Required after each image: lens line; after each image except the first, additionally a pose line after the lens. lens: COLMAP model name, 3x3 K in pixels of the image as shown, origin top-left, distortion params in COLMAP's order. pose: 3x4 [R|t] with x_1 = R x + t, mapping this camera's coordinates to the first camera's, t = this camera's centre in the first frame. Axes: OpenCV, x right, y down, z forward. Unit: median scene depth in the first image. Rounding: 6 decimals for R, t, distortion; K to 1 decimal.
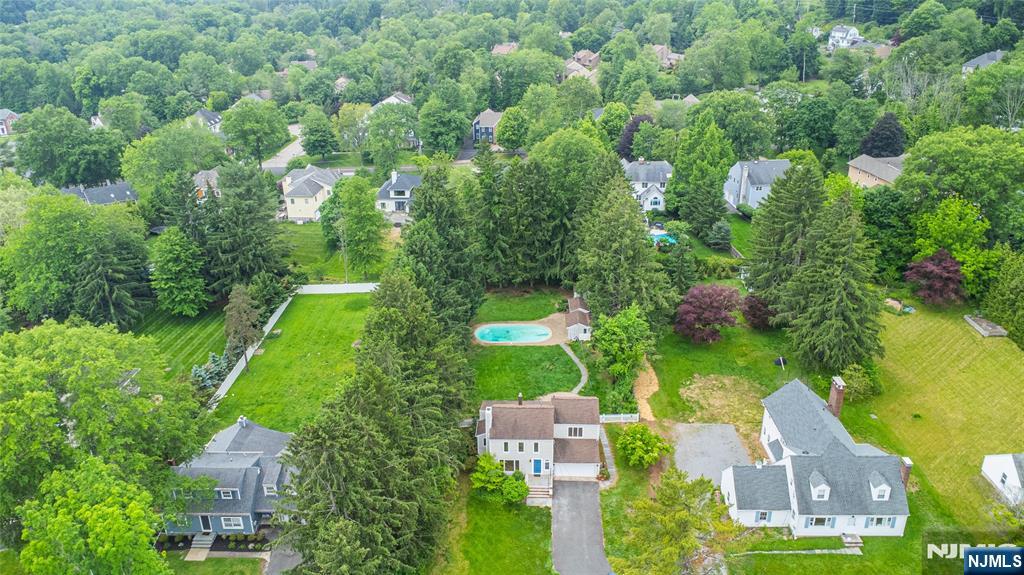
lens RADIAL K [[729.3, 0, 512.0], [0, 729.3, 287.5], [0, 0, 1]] dist [-0.008999, 0.001637]
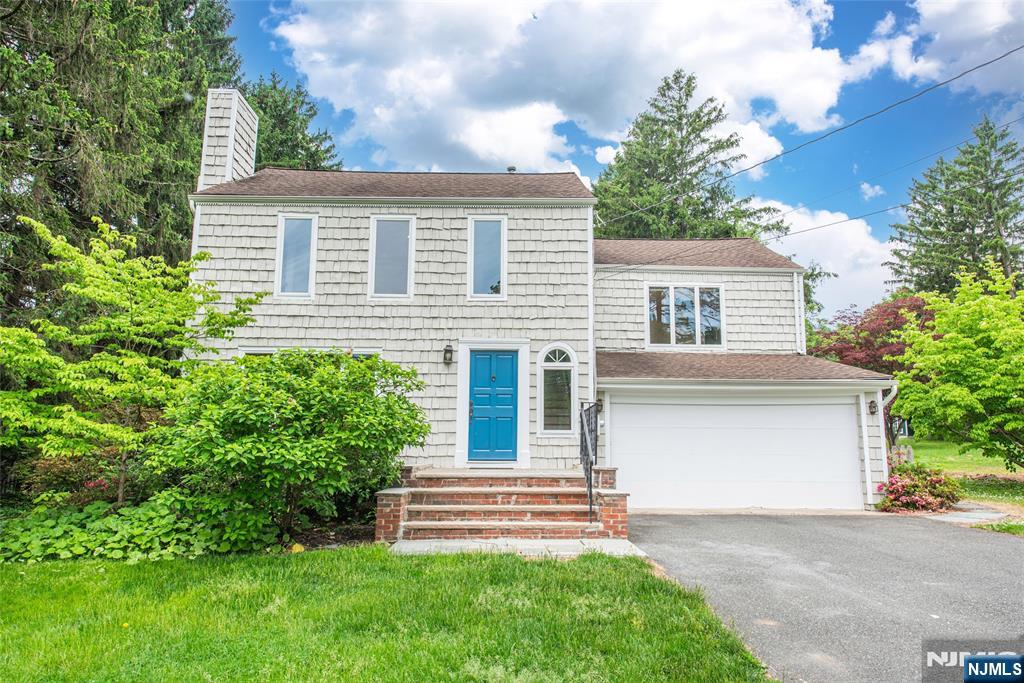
lens RADIAL K [[678.7, 0, 512.0], [0, 678.7, 341.5], [0, 0, 1]] dist [-0.002086, -0.002784]
pose [[0.997283, 0.029571, 0.067464, 0.027858], [0.010708, 0.847947, -0.529972, 0.300736], [-0.072878, 0.529255, 0.845327, 0.849163]]
